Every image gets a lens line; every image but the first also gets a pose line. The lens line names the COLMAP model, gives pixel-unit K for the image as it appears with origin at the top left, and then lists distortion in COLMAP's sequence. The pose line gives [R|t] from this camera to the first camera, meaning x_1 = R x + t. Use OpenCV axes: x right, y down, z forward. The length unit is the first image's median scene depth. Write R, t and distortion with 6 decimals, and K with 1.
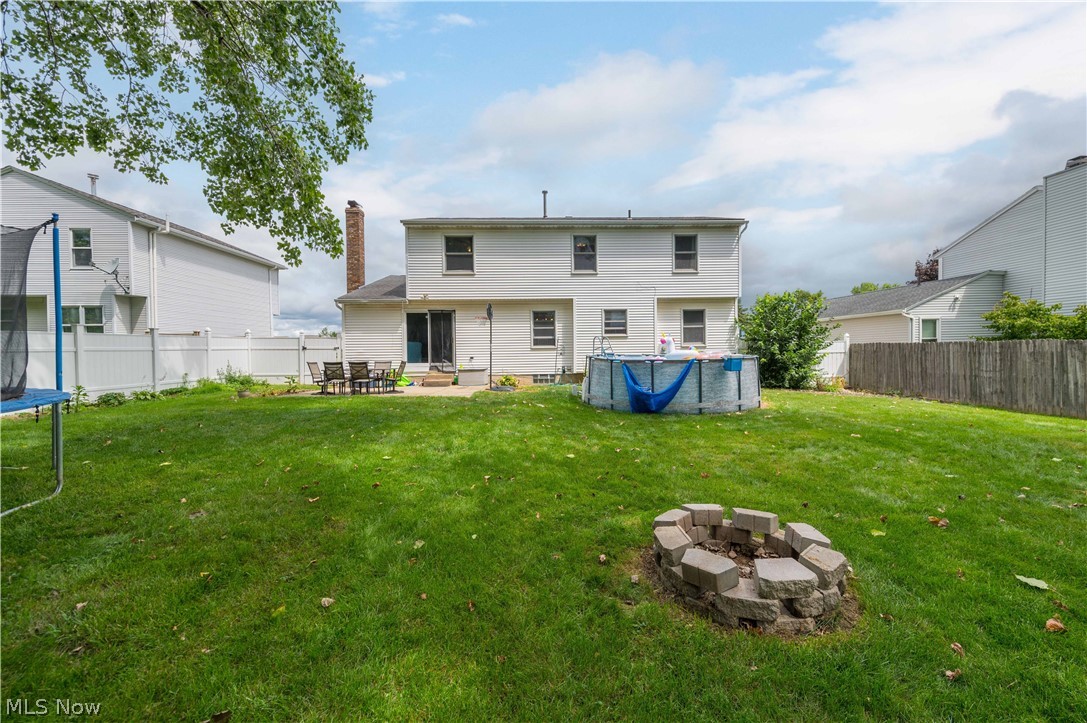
lens RADIAL K [[429.6, 0, 546.9], [0, 429.6, 356.8], [0, 0, 1]] dist [0.015559, -0.002055]
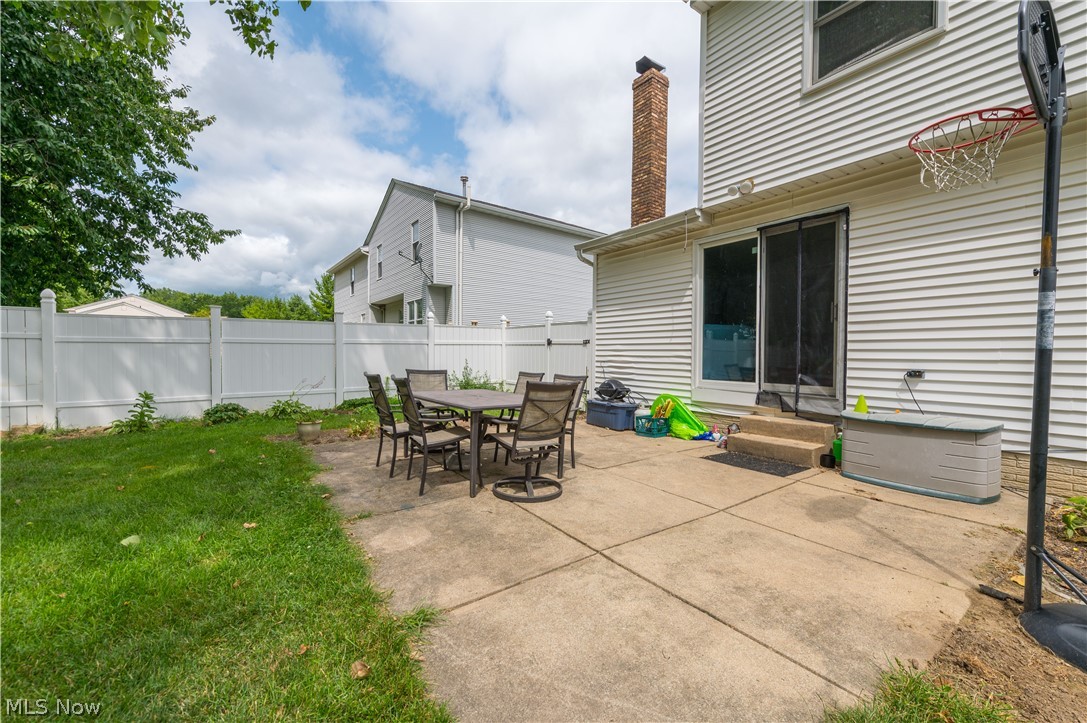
lens RADIAL K [[429.6, 0, 559.4], [0, 429.6, 357.8], [0, 0, 1]] dist [0.015559, -0.002055]
pose [[0.593131, 0.020729, -0.804839, -0.091634], [-0.022627, 0.999703, 0.009073, -0.005033], [0.804788, 0.012830, 0.593424, 0.674372]]
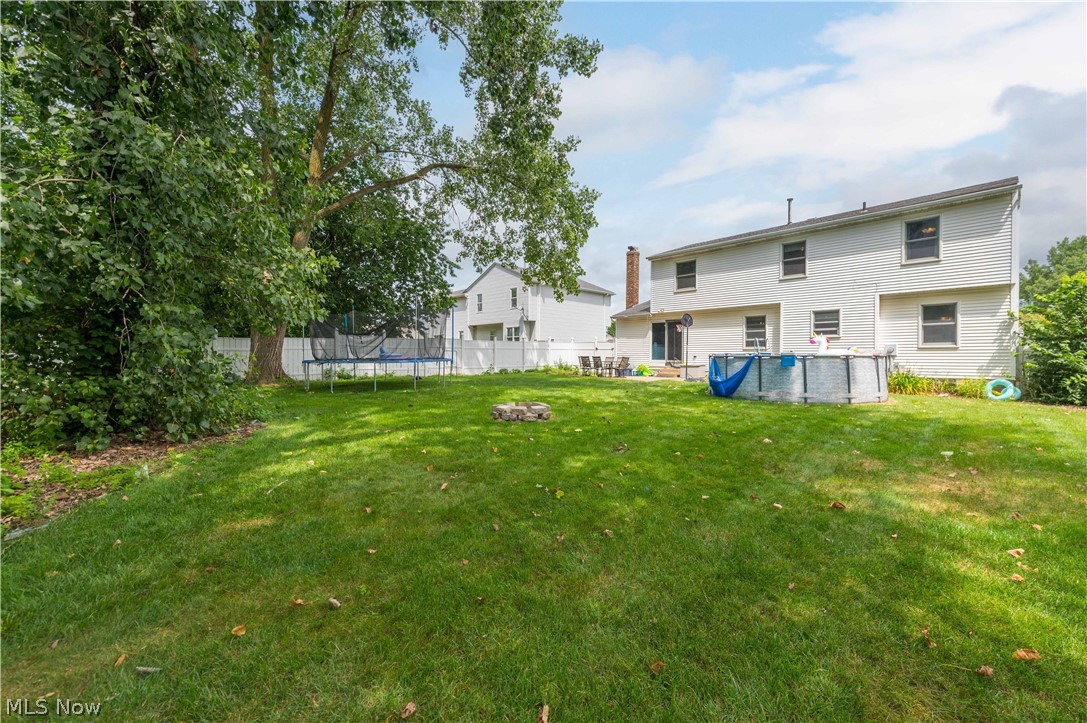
lens RADIAL K [[429.6, 0, 545.6], [0, 429.6, 356.1], [0, 0, 1]] dist [0.015559, -0.002055]
pose [[0.647315, 0.015100, -0.762073, 0.502369], [-0.024882, 0.999690, -0.001327, 0.013207], [0.761816, 0.019821, 0.647490, -0.142547]]
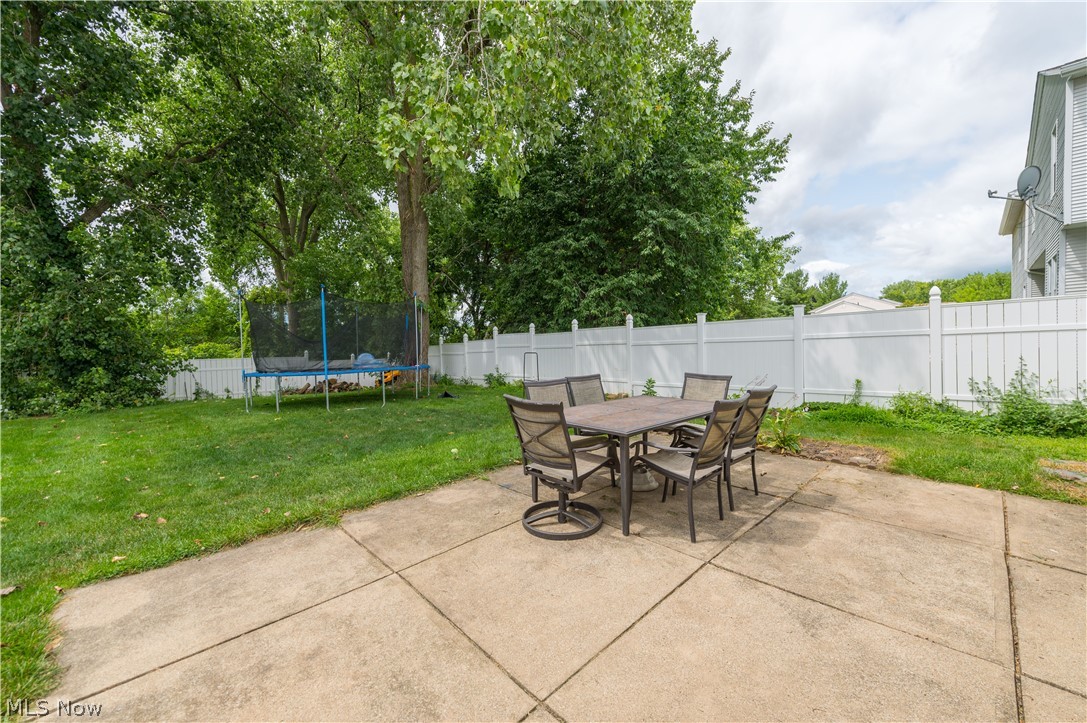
lens RADIAL K [[429.6, 0, 550.4], [0, 429.6, 355.3], [0, 0, 1]] dist [0.015559, -0.002055]
pose [[-0.729469, 0.036589, -0.683035, -0.134952], [0.017394, 0.999238, 0.034950, -0.013258], [0.683793, 0.013614, -0.729549, 0.879037]]
